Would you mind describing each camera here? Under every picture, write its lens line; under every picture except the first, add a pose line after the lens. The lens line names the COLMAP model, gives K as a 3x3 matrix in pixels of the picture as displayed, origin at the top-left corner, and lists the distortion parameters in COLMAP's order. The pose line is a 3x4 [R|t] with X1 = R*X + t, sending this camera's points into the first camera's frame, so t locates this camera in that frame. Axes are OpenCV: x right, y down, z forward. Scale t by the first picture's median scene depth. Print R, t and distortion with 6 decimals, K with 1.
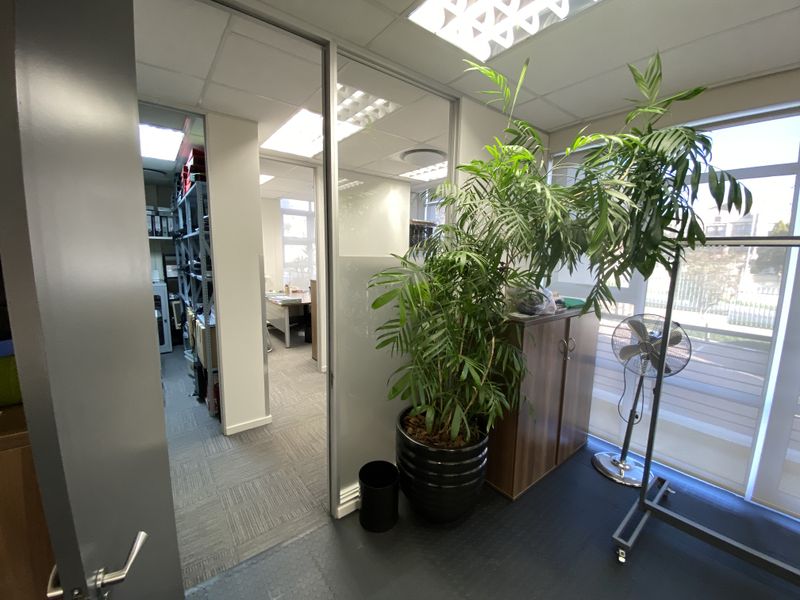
lens RADIAL K [[327.8, 0, 400.4], [0, 327.8, 296.5], [0, 0, 1]] dist [0.002462, -0.000544]
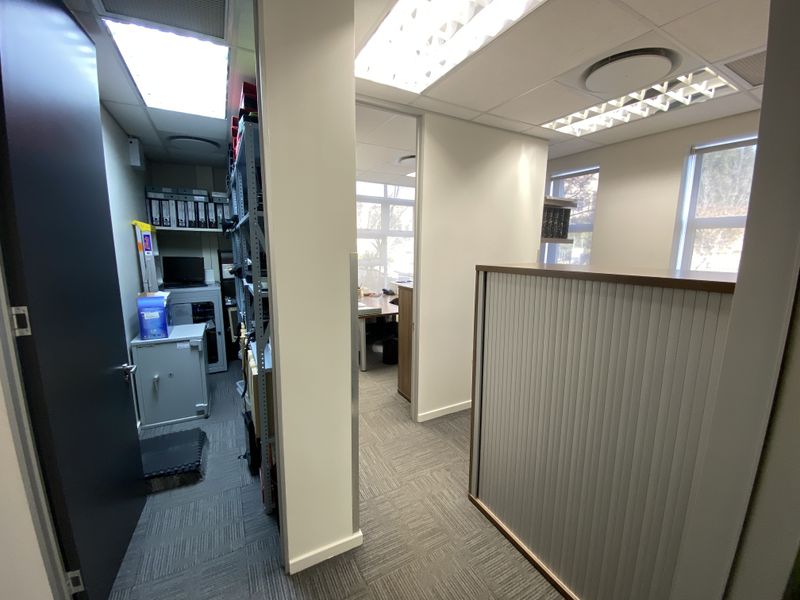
lens RADIAL K [[327.8, 0, 396.9], [0, 327.8, 298.7], [0, 0, 1]] dist [0.002462, -0.000544]
pose [[0.985534, 0.020165, -0.168274, -0.184043], [-0.016246, 0.999565, 0.024631, -0.045631], [0.168698, -0.021541, 0.985432, 0.341696]]
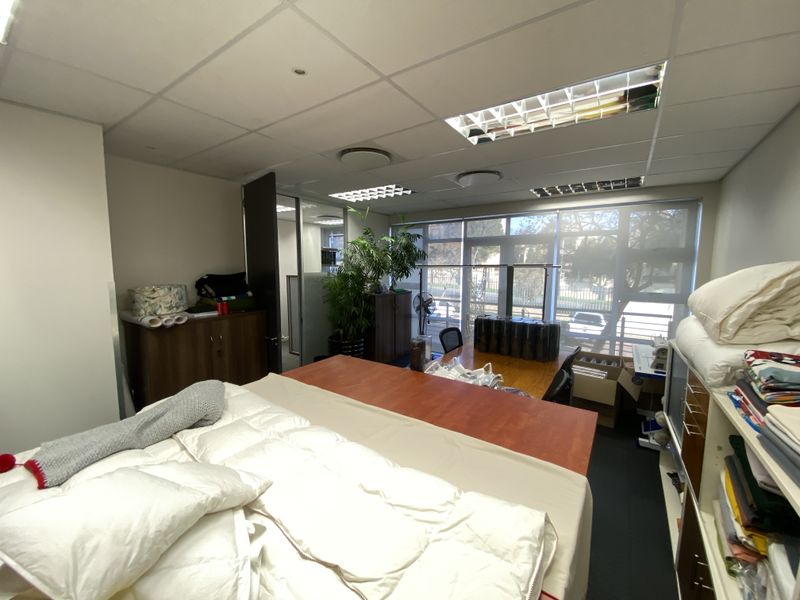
lens RADIAL K [[327.8, 0, 398.7], [0, 327.8, 301.6], [0, 0, 1]] dist [0.002462, -0.000544]
pose [[0.956485, -0.045576, 0.288199, -0.092701], [0.051391, 0.998599, -0.012641, 0.073324], [-0.287219, 0.026902, 0.957487, -0.700802]]
